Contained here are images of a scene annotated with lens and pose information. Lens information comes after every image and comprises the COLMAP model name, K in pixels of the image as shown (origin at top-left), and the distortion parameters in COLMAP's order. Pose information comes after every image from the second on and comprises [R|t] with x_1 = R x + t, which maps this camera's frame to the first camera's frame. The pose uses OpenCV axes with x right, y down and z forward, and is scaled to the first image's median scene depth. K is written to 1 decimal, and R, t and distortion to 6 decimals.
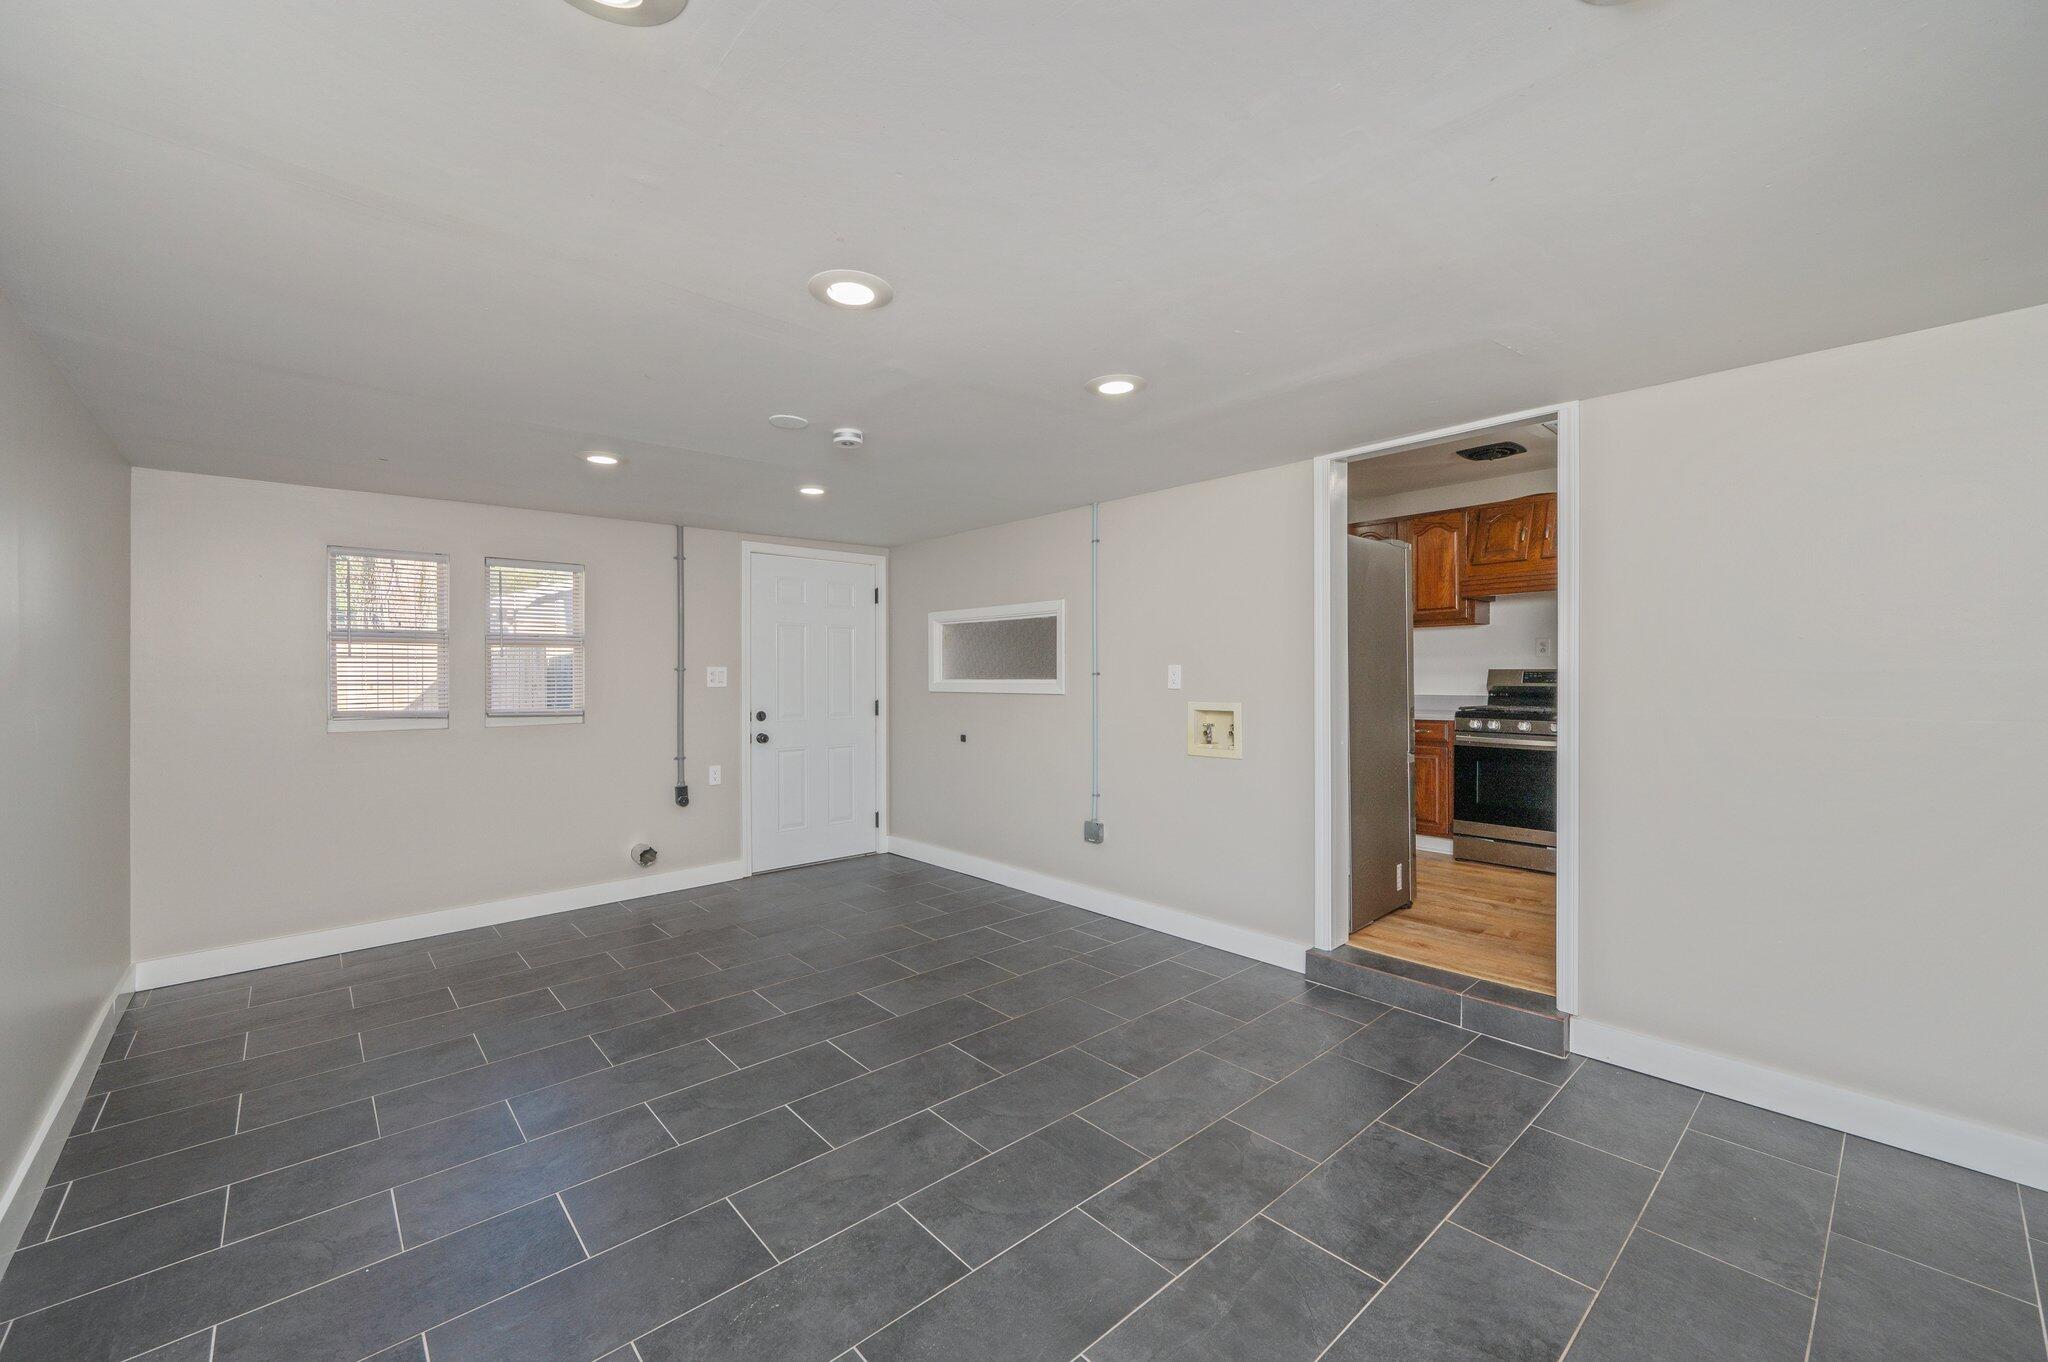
lens RADIAL K [[816.9, 0, 1025.3], [0, 816.9, 682.5], [0, 0, 1]] dist [-0.001867, -0.000675]
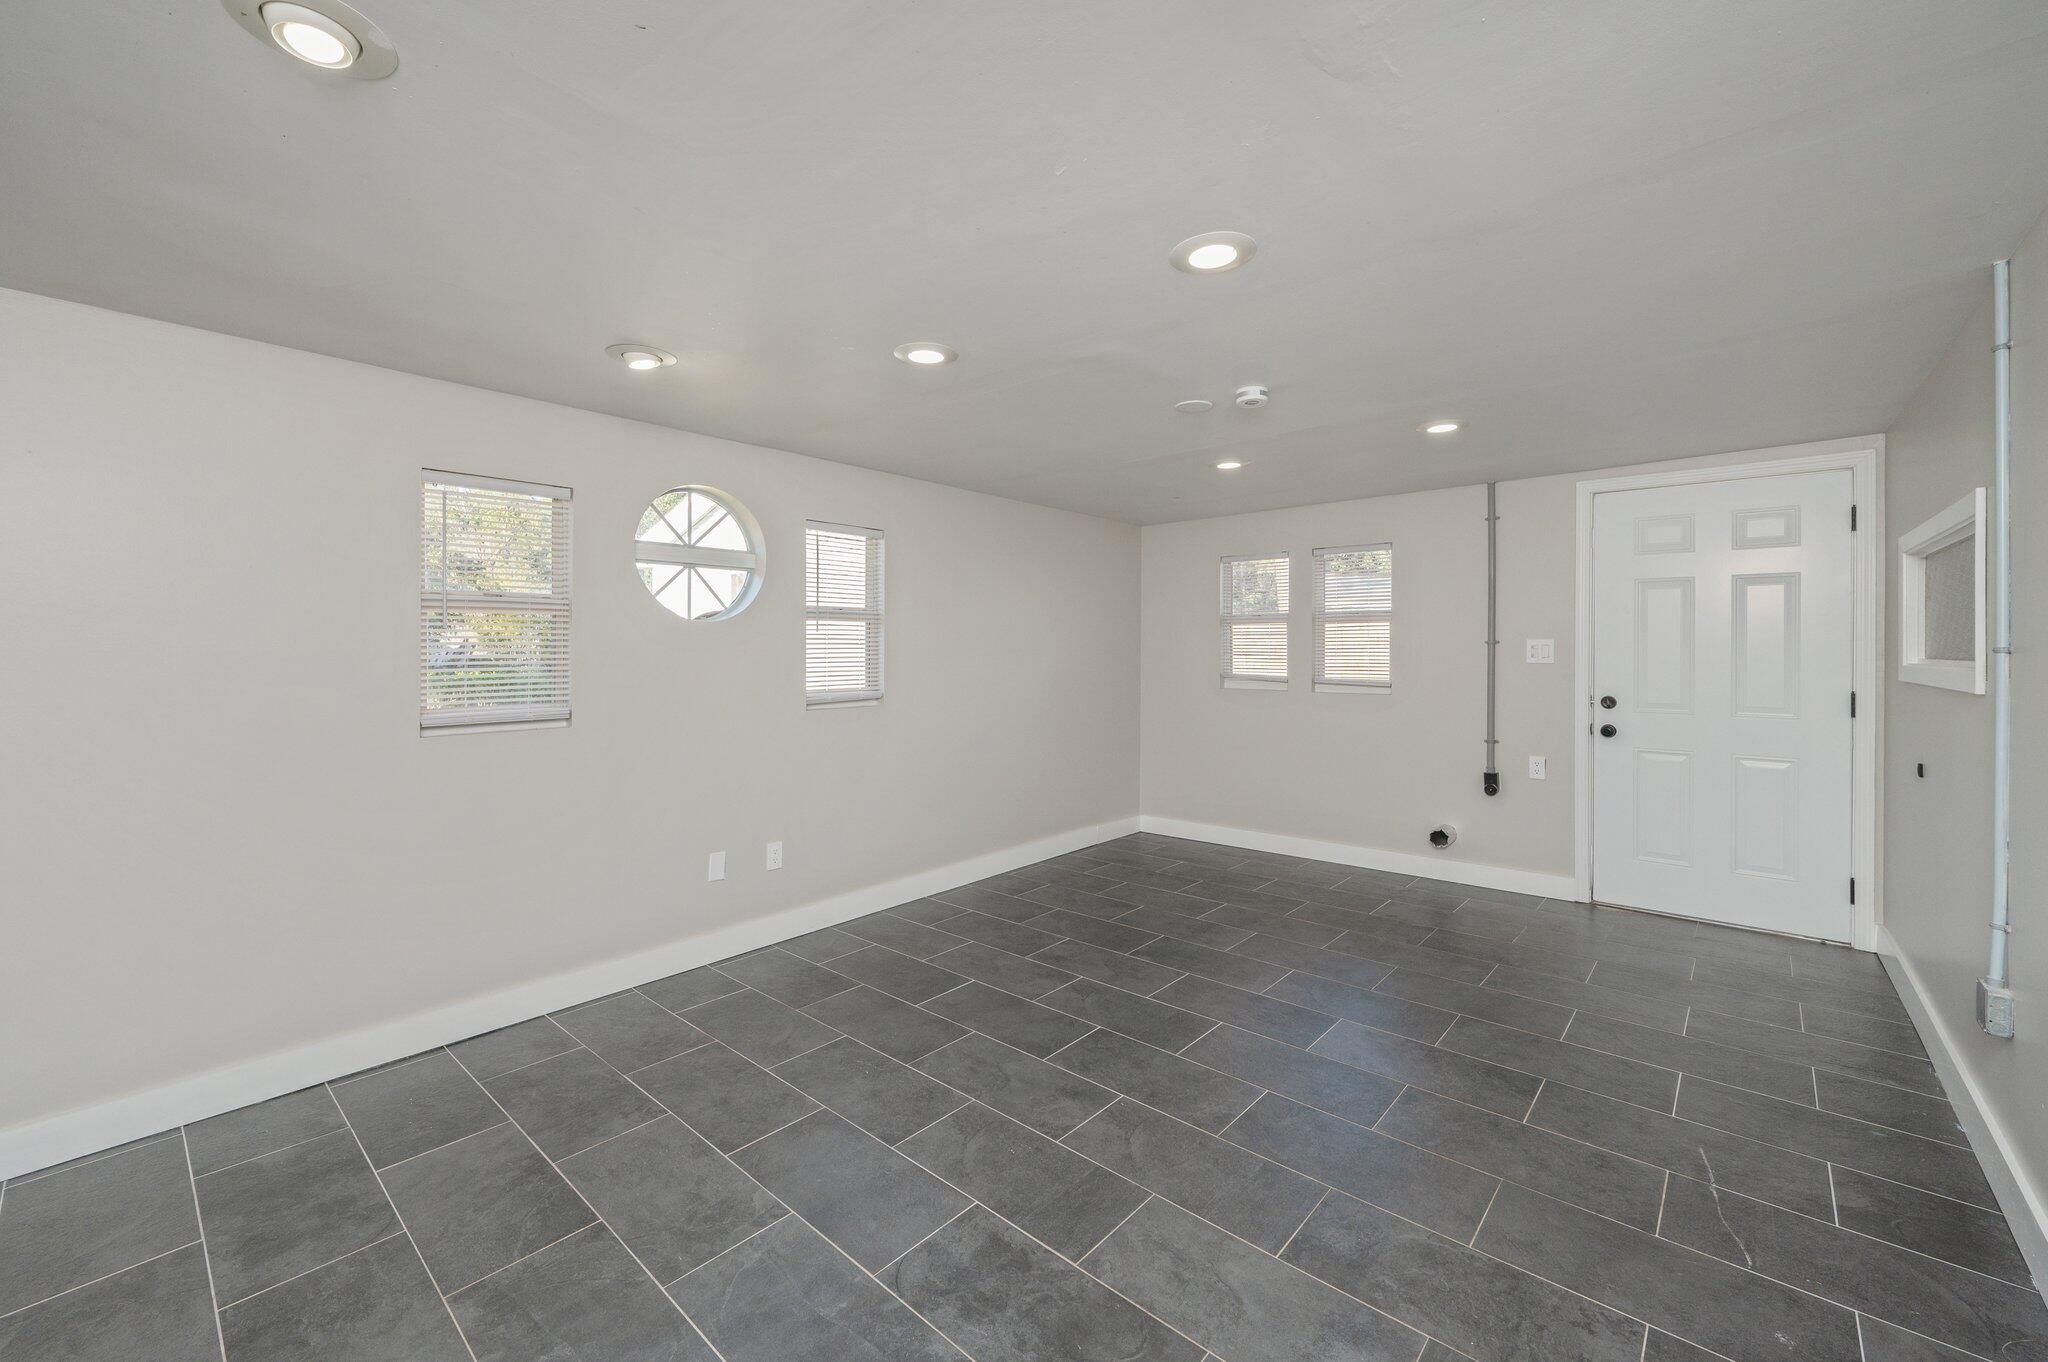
lens RADIAL K [[816.9, 0, 1010.0], [0, 816.9, 666.4], [0, 0, 1]] dist [-0.001867, -0.000675]
pose [[0.107628, 0.028068, -0.993795, 0.628311], [-0.011169, 0.999572, 0.027022, -0.012497], [0.994128, 0.008191, 0.107896, 0.576912]]
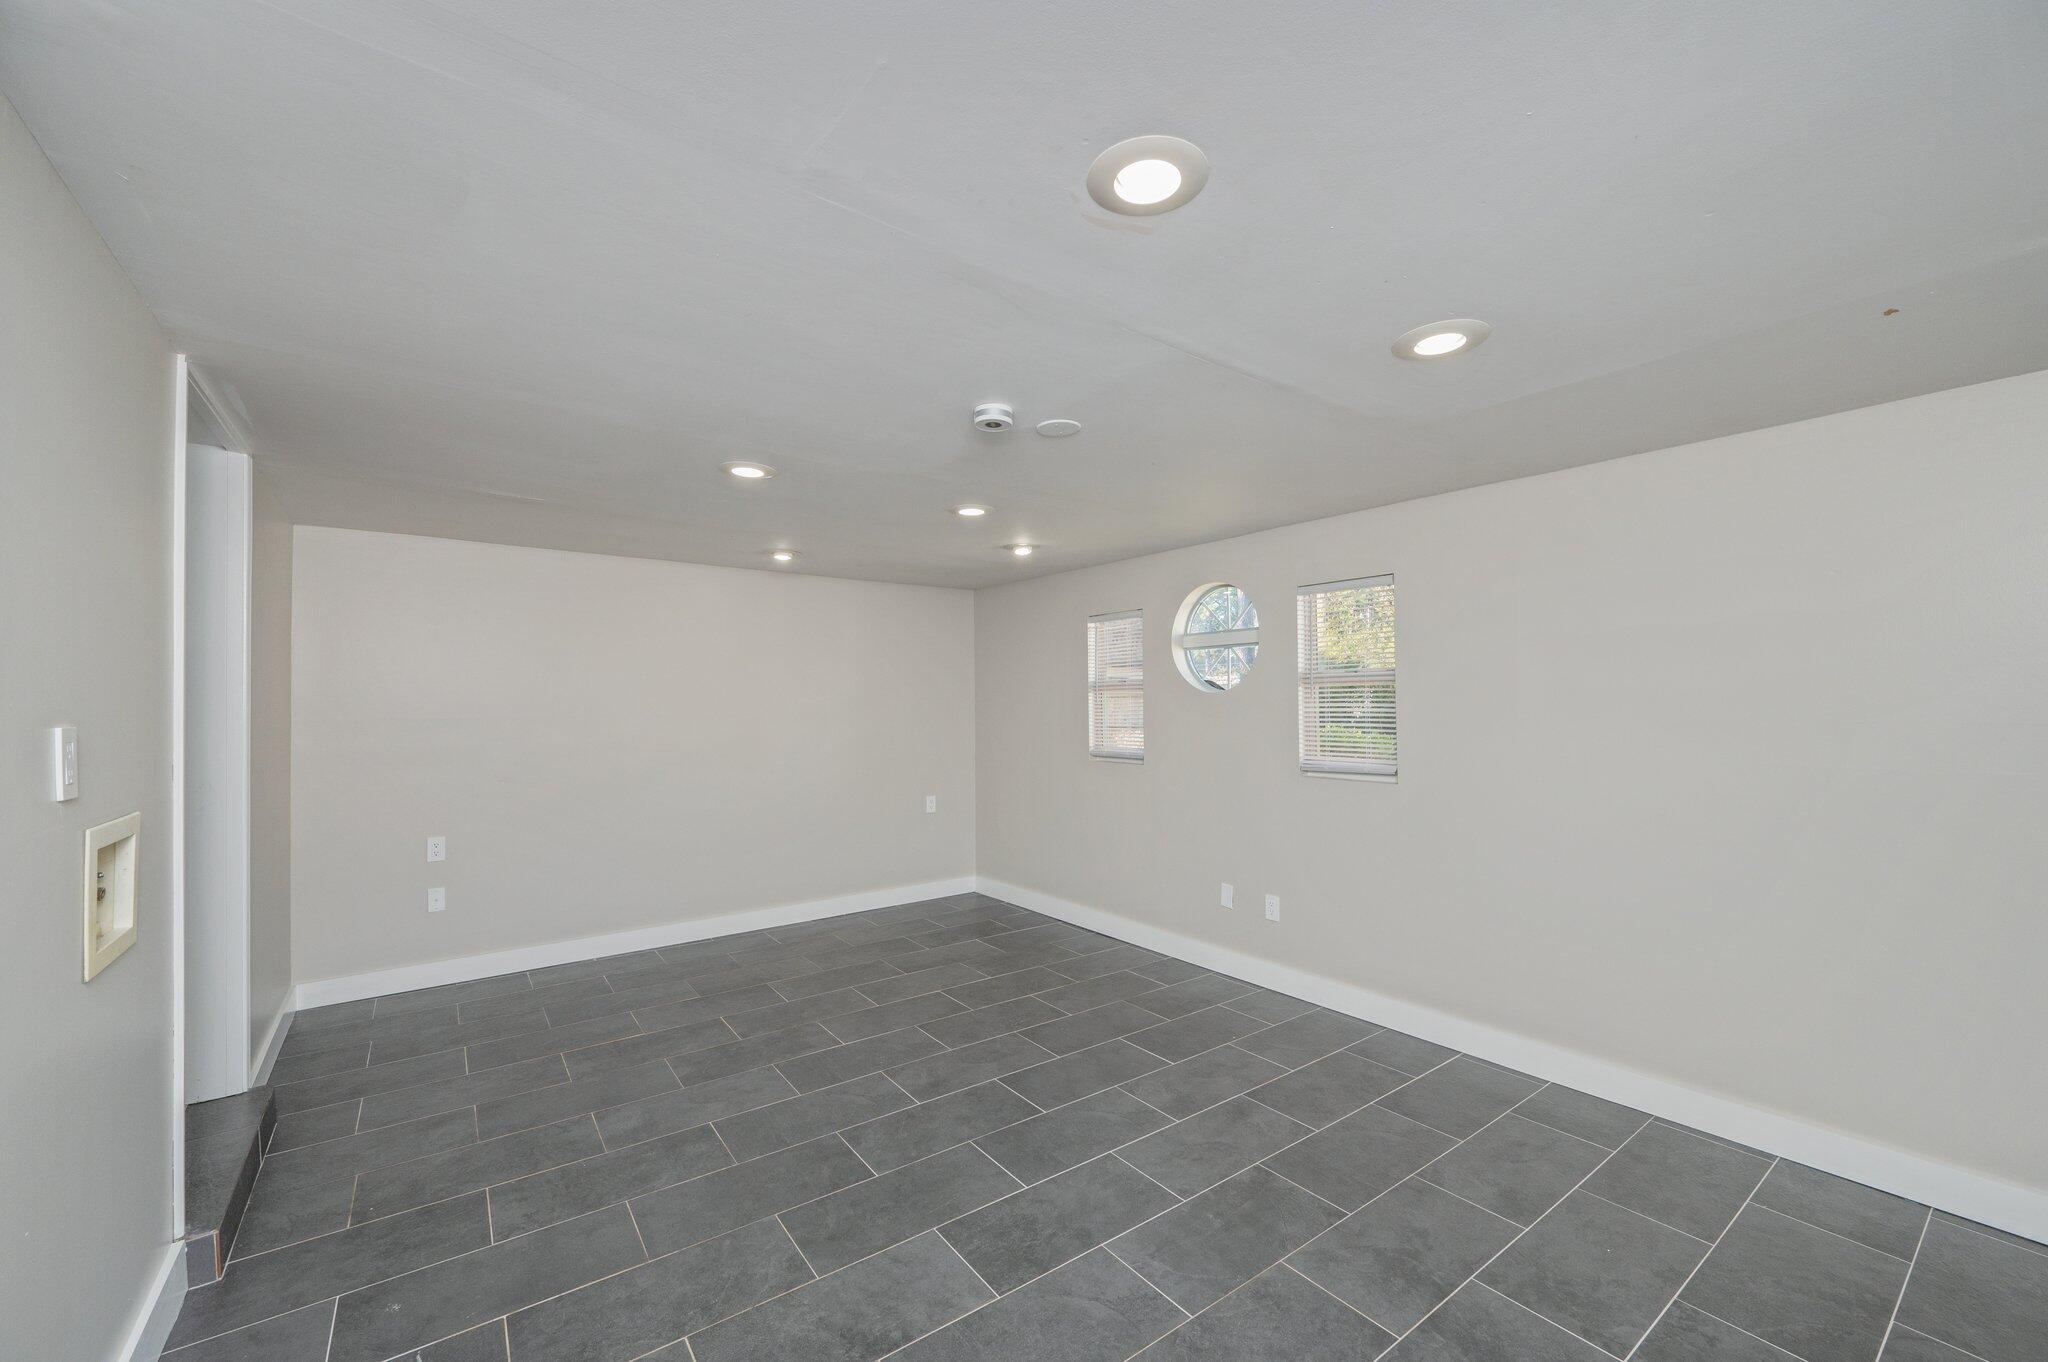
lens RADIAL K [[816.9, 0, 1038.0], [0, 816.9, 700.2], [0, 0, 1]] dist [-0.001867, -0.000675]
pose [[-0.996023, 0.014623, 0.087887, -0.299379], [0.015399, 0.999848, 0.008163, -0.037083], [-0.087754, 0.009484, -0.996097, 1.615384]]
